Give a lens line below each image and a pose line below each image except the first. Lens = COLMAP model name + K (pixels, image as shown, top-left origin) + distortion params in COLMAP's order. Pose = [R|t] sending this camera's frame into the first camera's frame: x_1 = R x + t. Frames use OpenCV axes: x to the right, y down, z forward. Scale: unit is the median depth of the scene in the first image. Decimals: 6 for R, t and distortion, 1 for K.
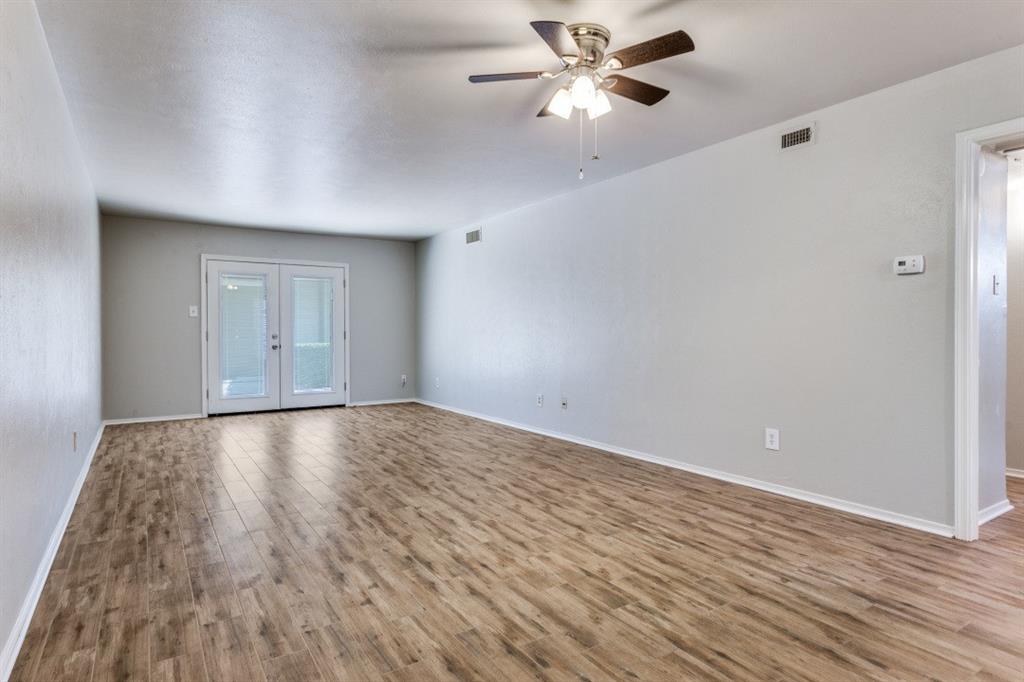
lens RADIAL K [[589.1, 0, 508.9], [0, 589.1, 342.2], [0, 0, 1]] dist [0.004771, -0.000843]
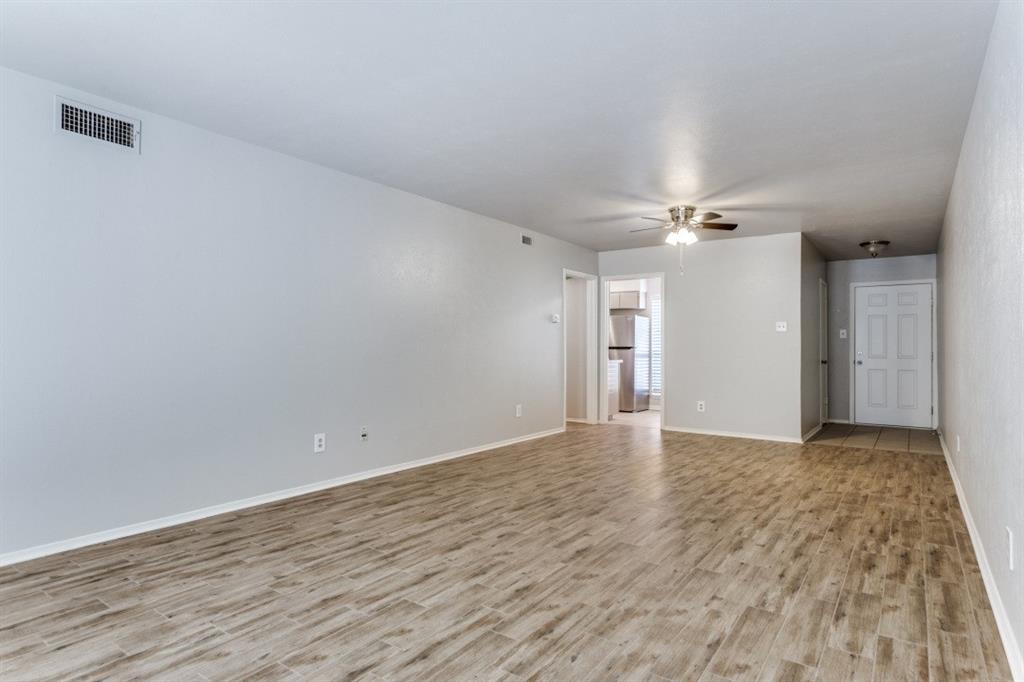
lens RADIAL K [[589.1, 0, 511.3], [0, 589.1, 338.4], [0, 0, 1]] dist [0.004771, -0.000843]
pose [[-0.404572, 0.016106, 0.914364, -1.530036], [0.012574, 0.999848, -0.012049, -0.033721], [-0.914420, 0.006622, -0.404713, 2.386374]]
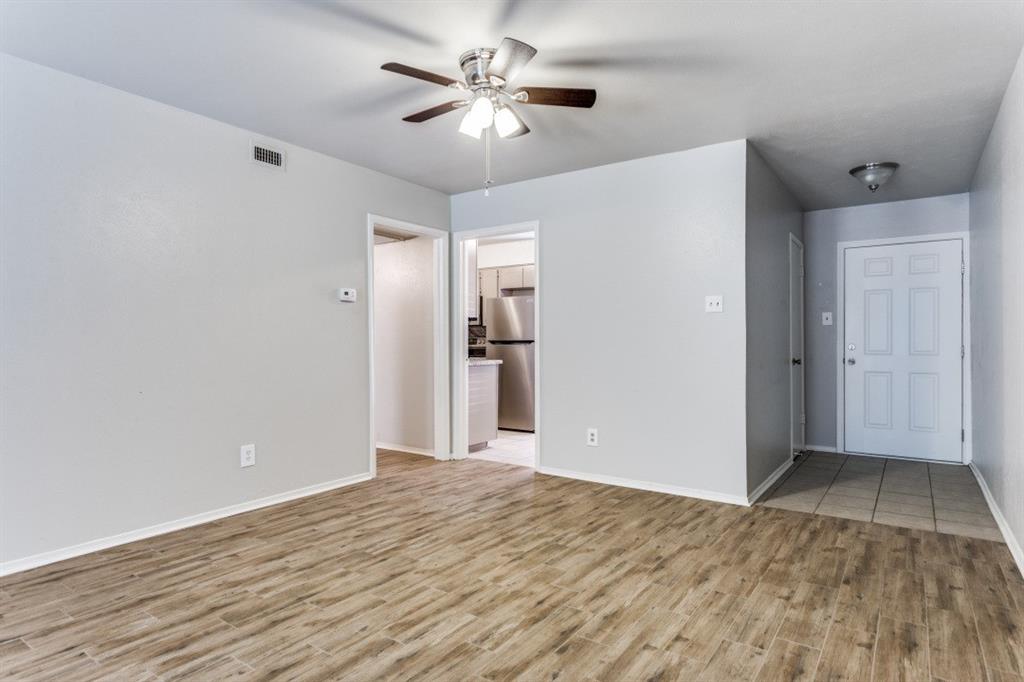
lens RADIAL K [[589.1, 0, 505.0], [0, 589.1, 344.3], [0, 0, 1]] dist [0.004771, -0.000843]
pose [[-0.399441, -0.001662, 0.916757, -0.843219], [0.019550, 0.999756, 0.010330, -0.026053], [-0.916550, 0.022049, -0.399311, 1.395346]]
